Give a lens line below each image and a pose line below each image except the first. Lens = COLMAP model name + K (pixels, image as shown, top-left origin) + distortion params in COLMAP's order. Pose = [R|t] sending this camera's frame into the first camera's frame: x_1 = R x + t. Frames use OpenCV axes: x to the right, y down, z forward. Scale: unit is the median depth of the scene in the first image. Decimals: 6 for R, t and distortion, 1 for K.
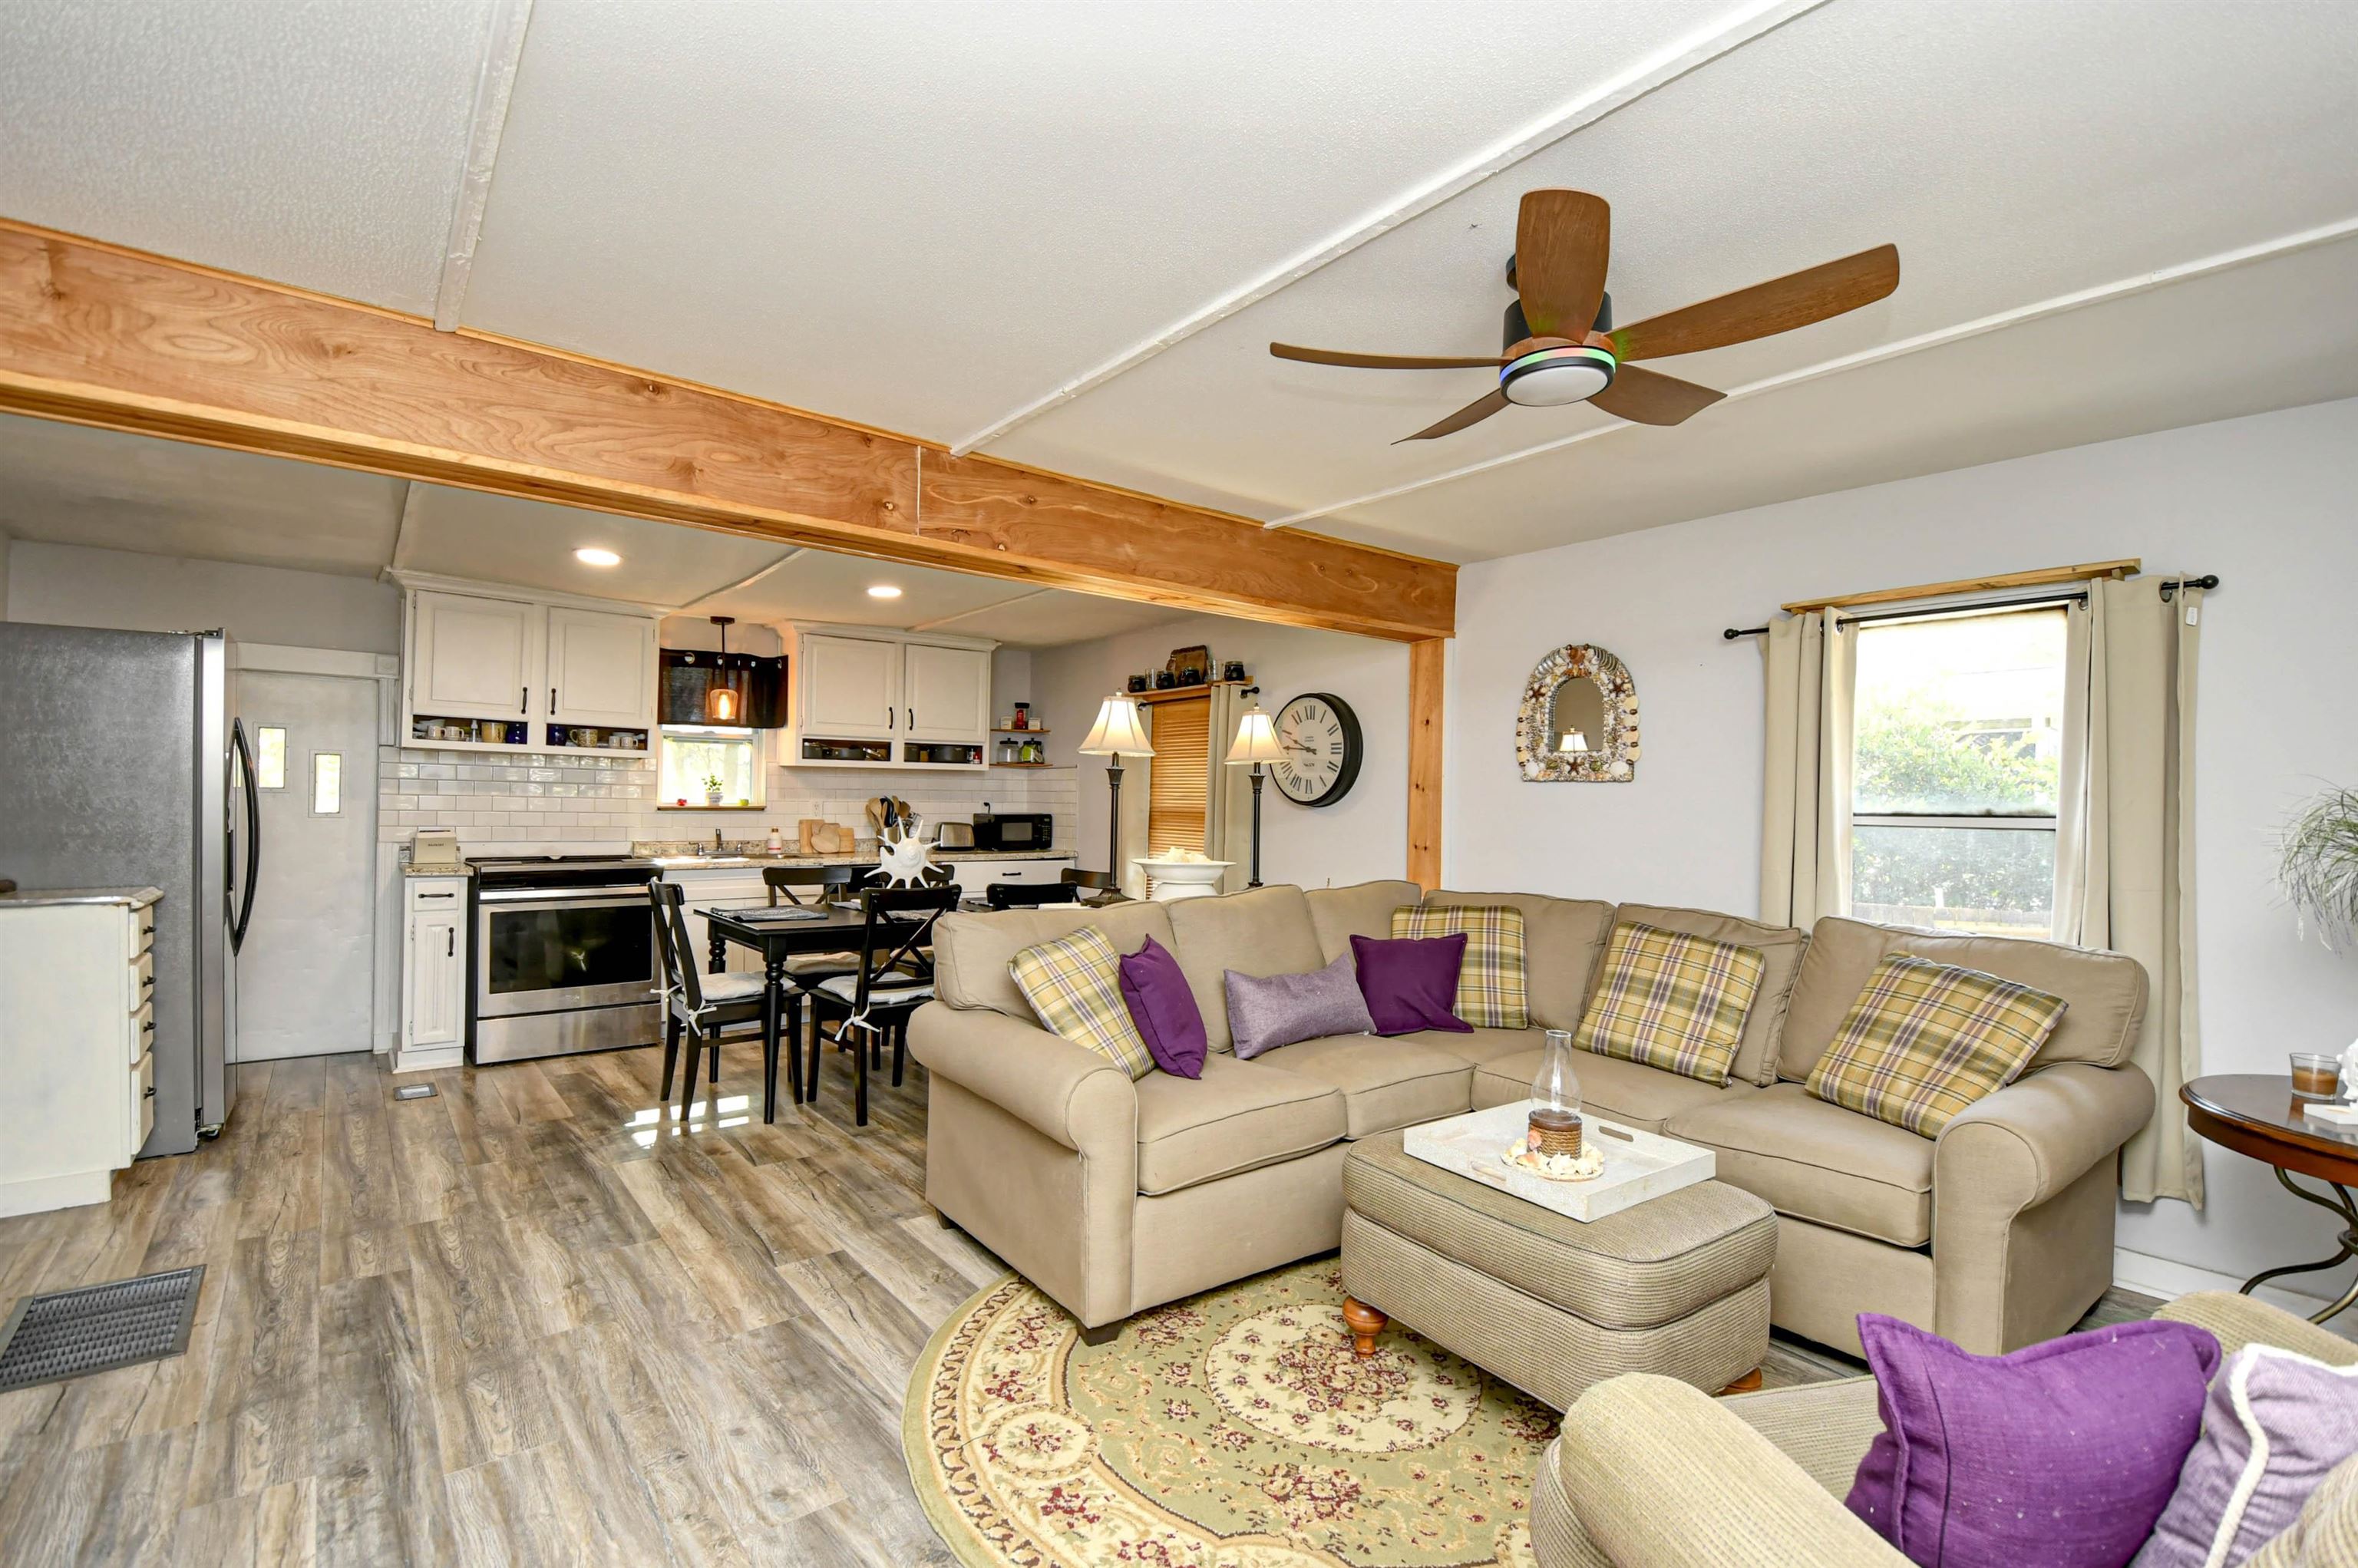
lens RADIAL K [[1053.7, 0, 1192.2], [0, 1053.7, 802.4], [0, 0, 1]] dist [0.001910, -0.012367]
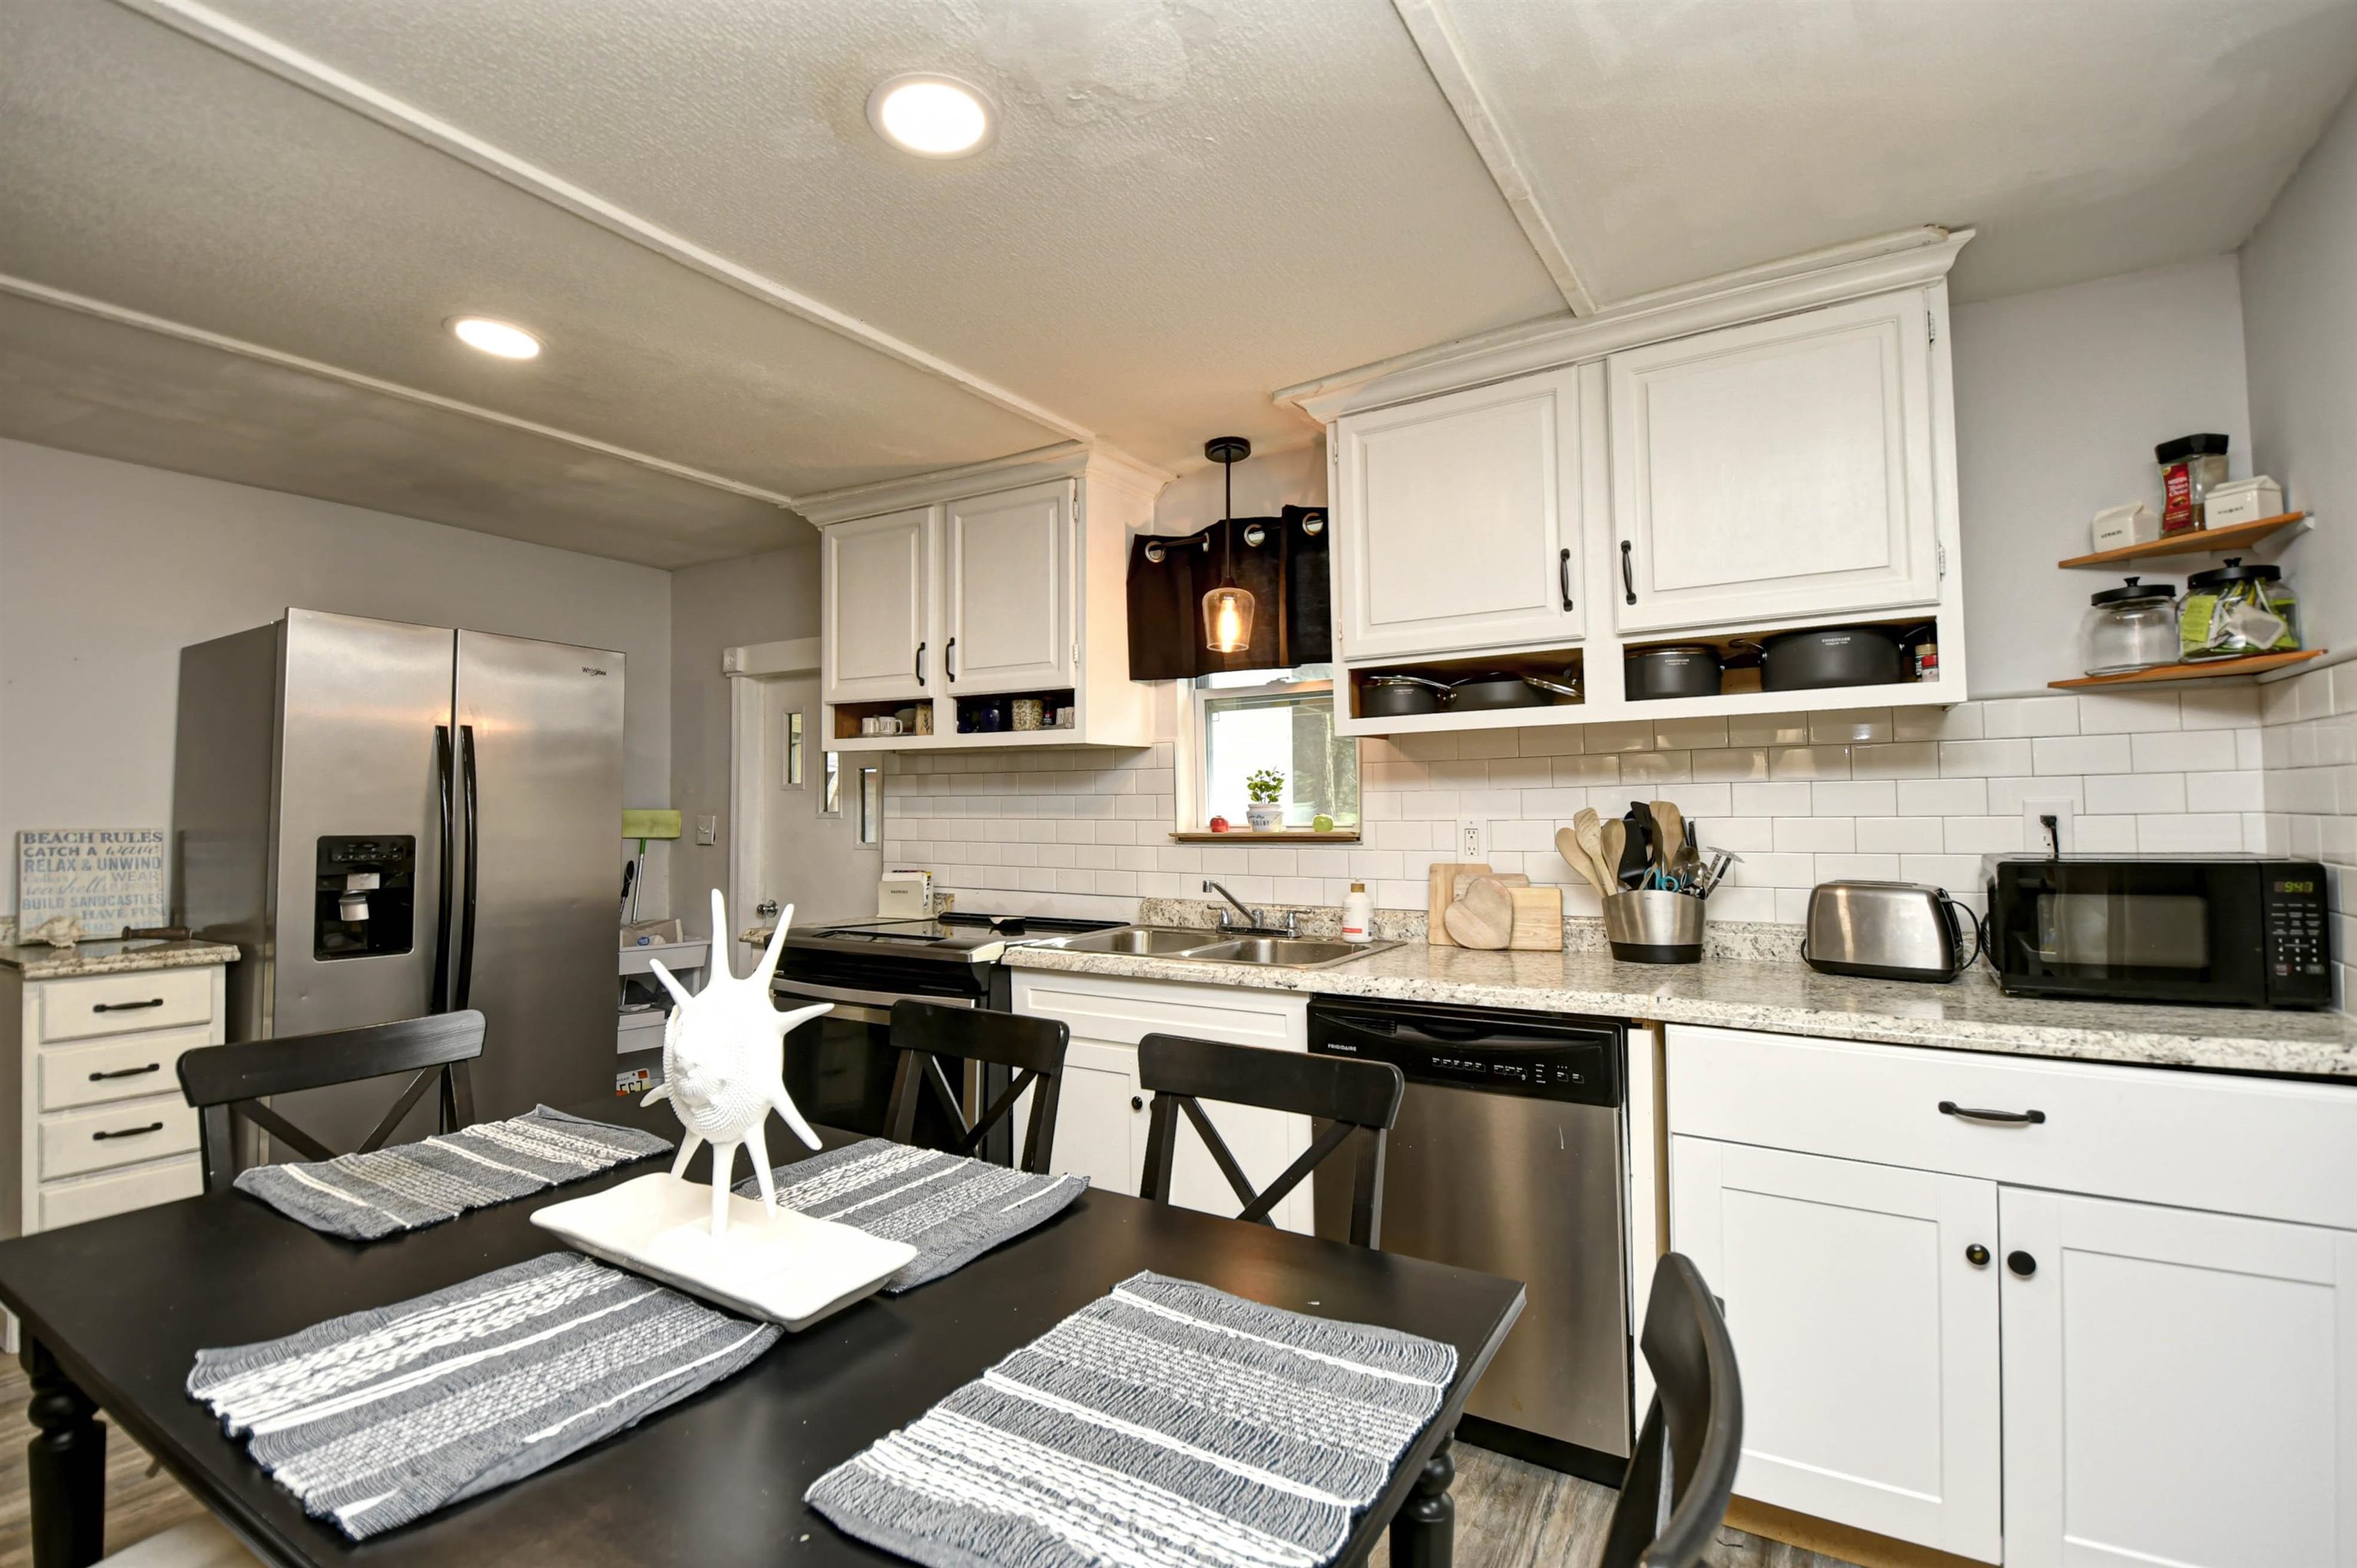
lens RADIAL K [[1053.3, 0, 1193.1], [0, 1053.3, 767.9], [0, 0, 1]] dist [0.001910, -0.012367]
pose [[0.345102, -0.054220, -0.936998, -0.007207], [0.012073, 0.998504, -0.053332, -0.000961], [0.938488, 0.007093, 0.345240, 0.930153]]
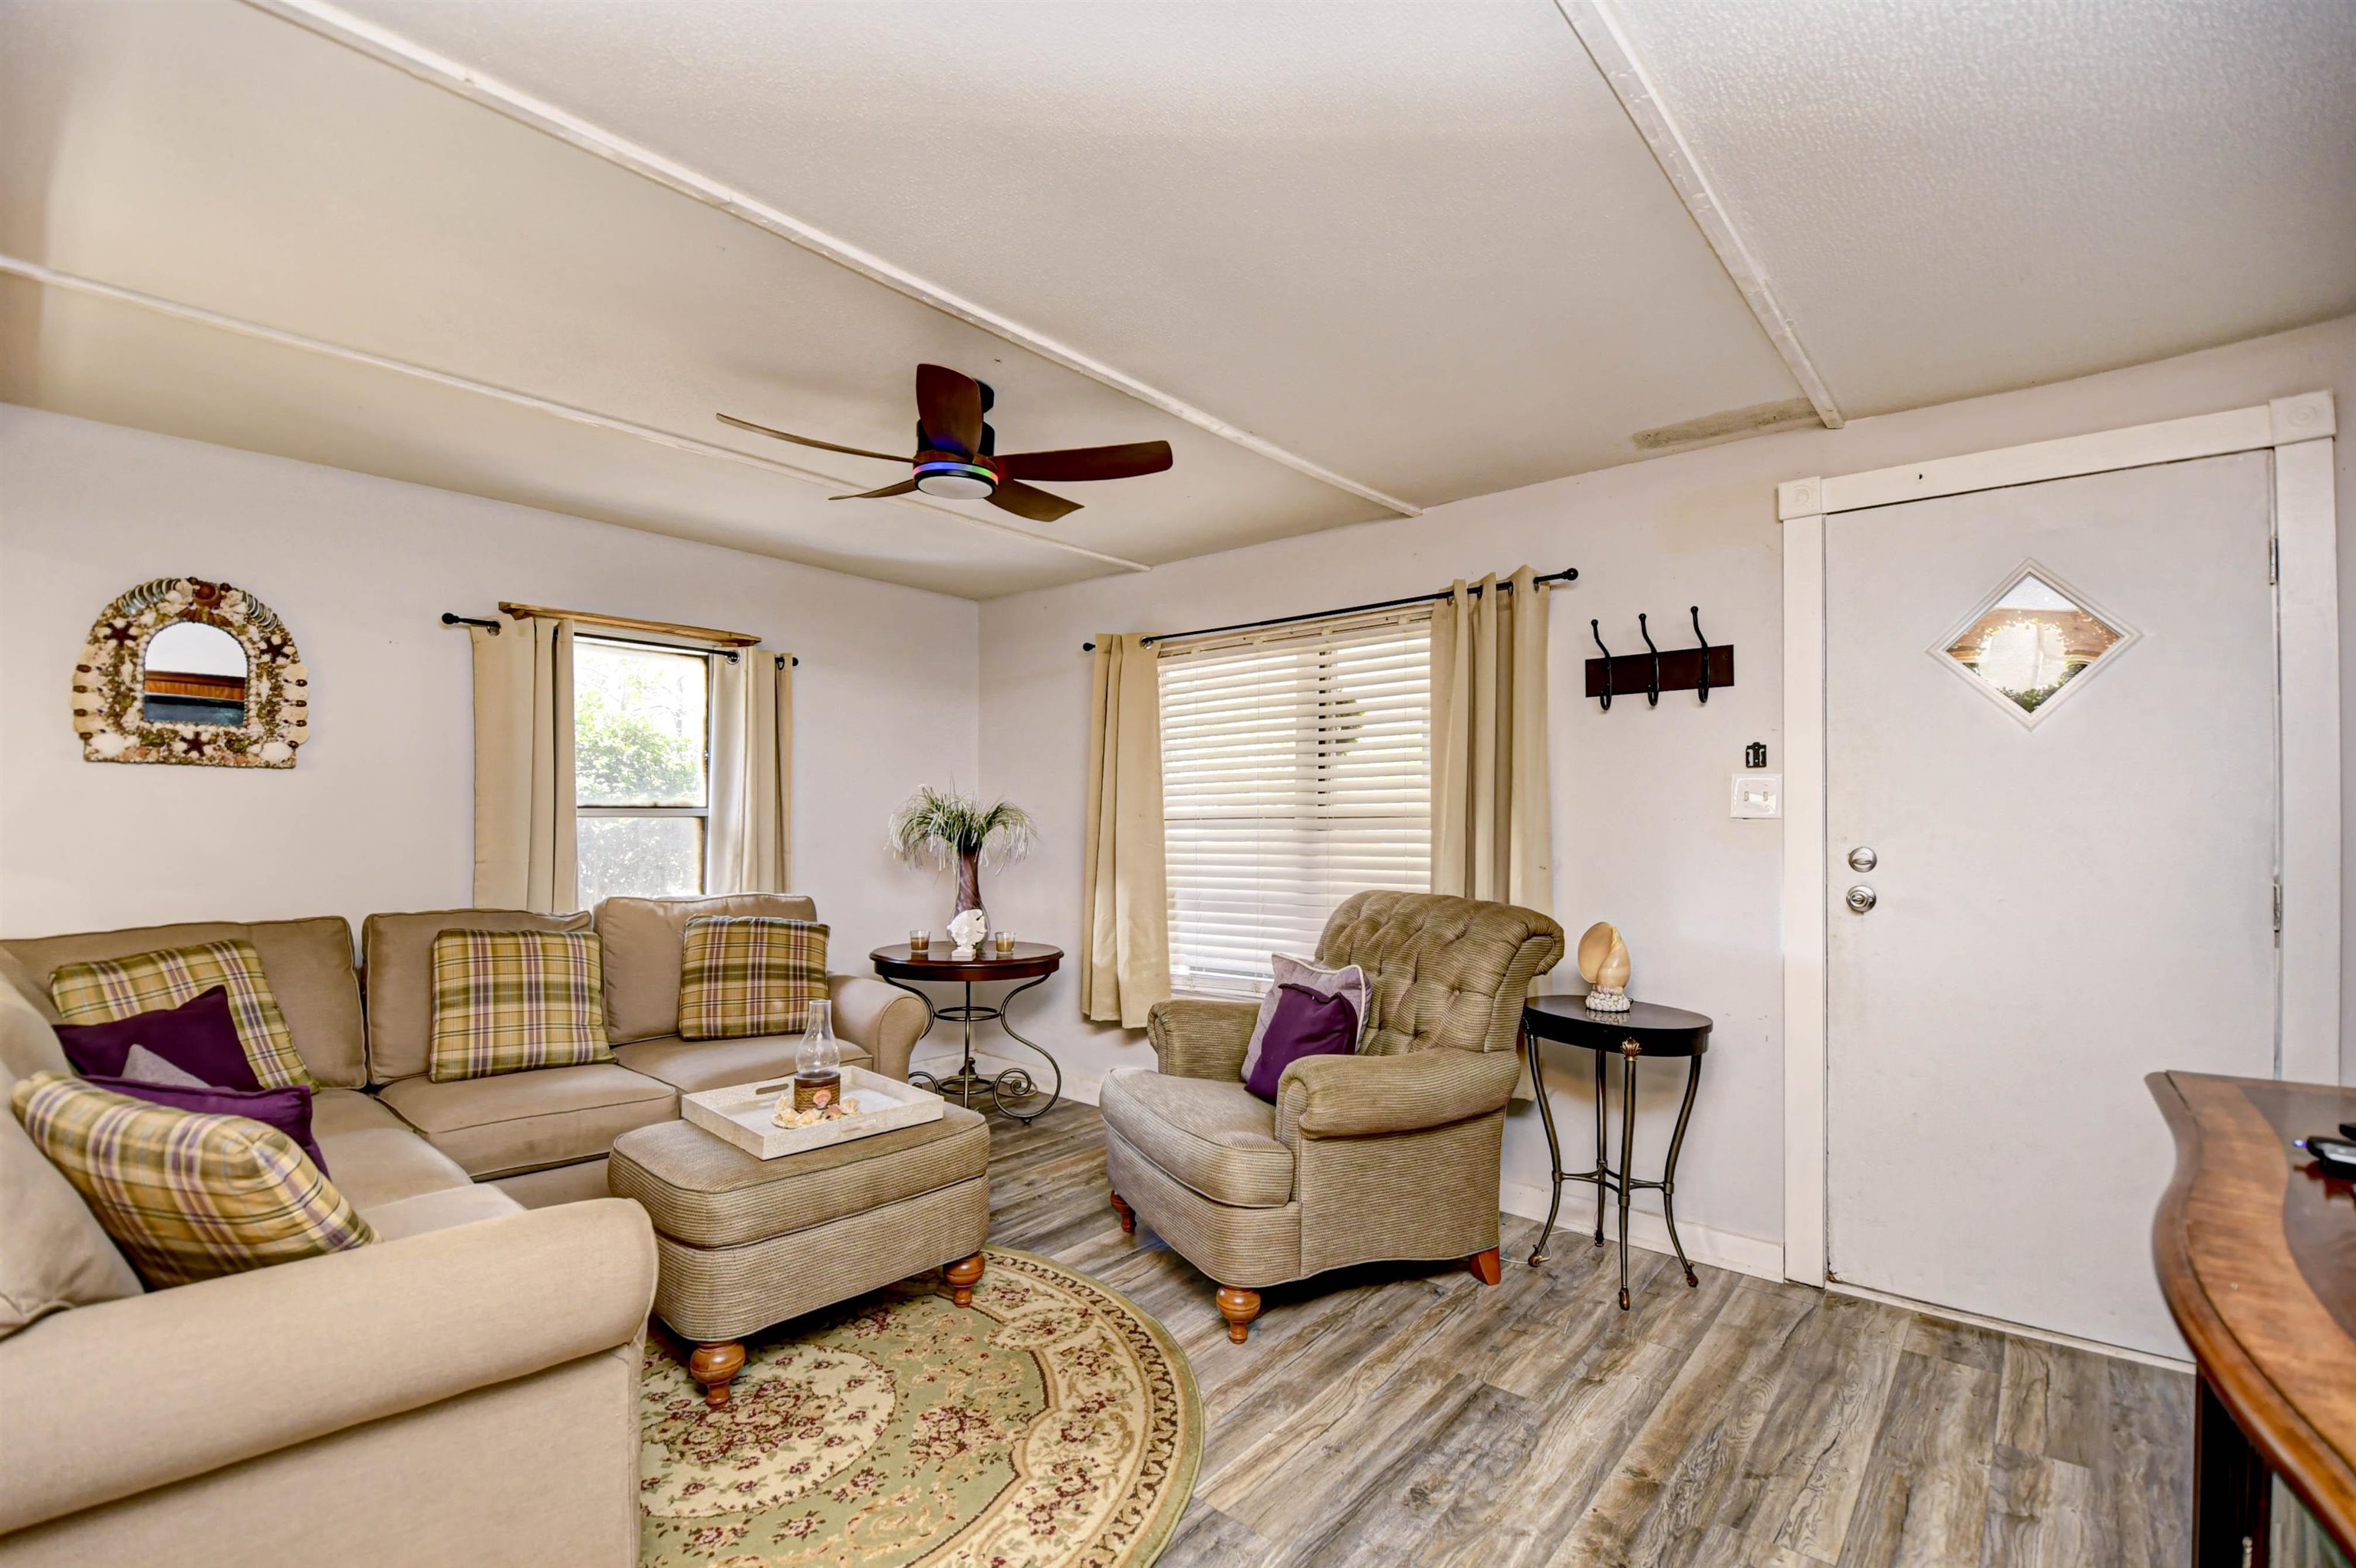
lens RADIAL K [[1052.8, 0, 1179.9], [0, 1052.8, 795.8], [0, 0, 1]] dist [0.001910, -0.012367]
pose [[-0.189754, -0.003467, 0.981826, -0.386801], [-0.011154, 0.999937, 0.001375, -0.005724], [-0.981768, -0.010690, -0.189780, 0.375112]]
